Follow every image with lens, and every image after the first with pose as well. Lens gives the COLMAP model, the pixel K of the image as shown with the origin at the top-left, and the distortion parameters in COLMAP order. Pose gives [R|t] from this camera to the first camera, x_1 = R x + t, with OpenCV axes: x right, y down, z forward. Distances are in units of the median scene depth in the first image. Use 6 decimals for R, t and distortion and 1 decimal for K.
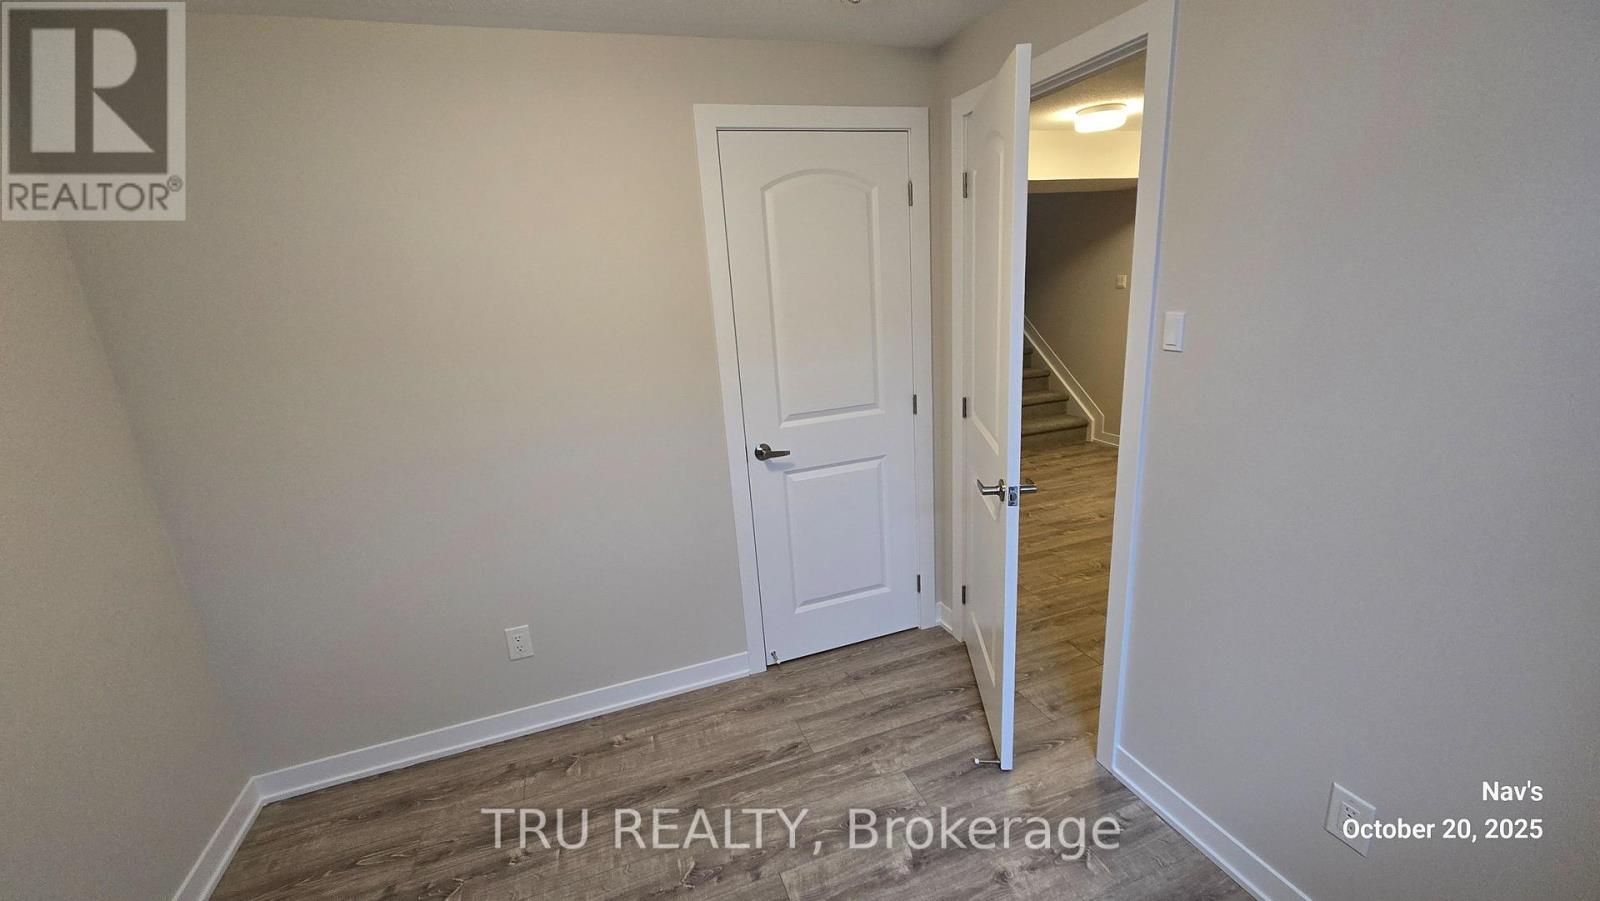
lens RADIAL K [[658.8, 0, 805.5], [0, 658.8, 457.8], [0, 0, 1]] dist [0.001419, 0.001089]
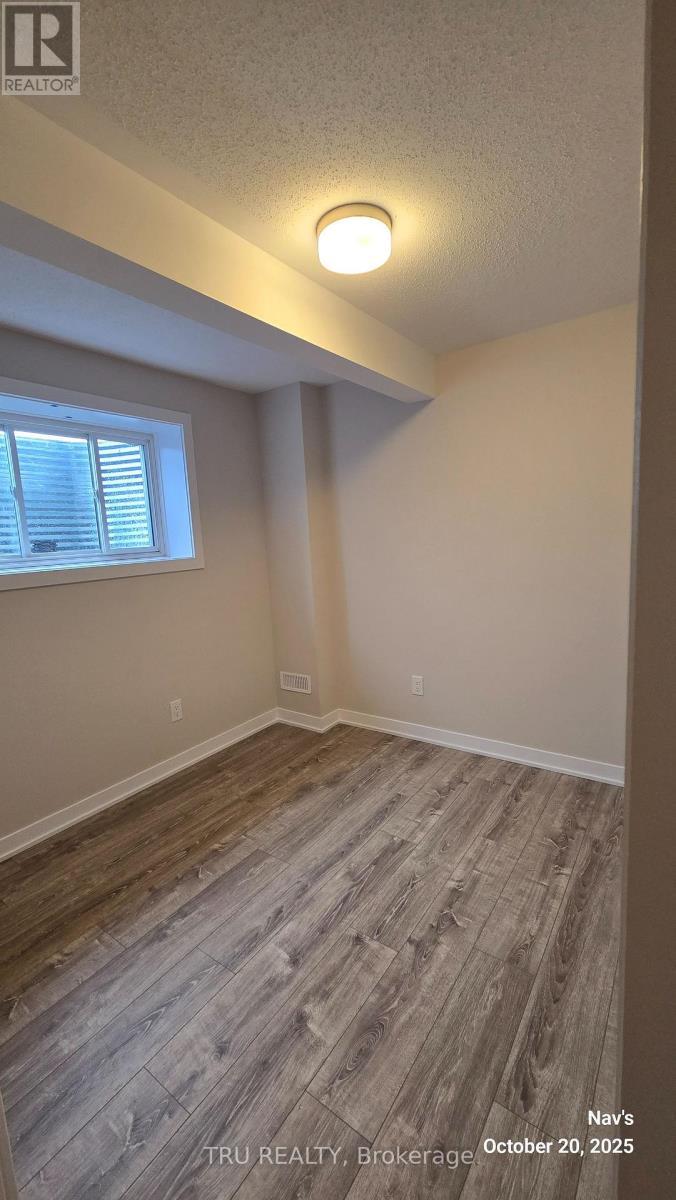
lens RADIAL K [[494.1, 0, 334.4], [0, 494.1, 603.5], [0, 0, 1]] dist [0.001419, 0.001089]
pose [[-0.822562, 0.190766, -0.535723, 0.409583], [-0.037922, 0.921558, 0.386385, -0.296392], [0.567409, 0.338142, -0.750805, 1.361145]]
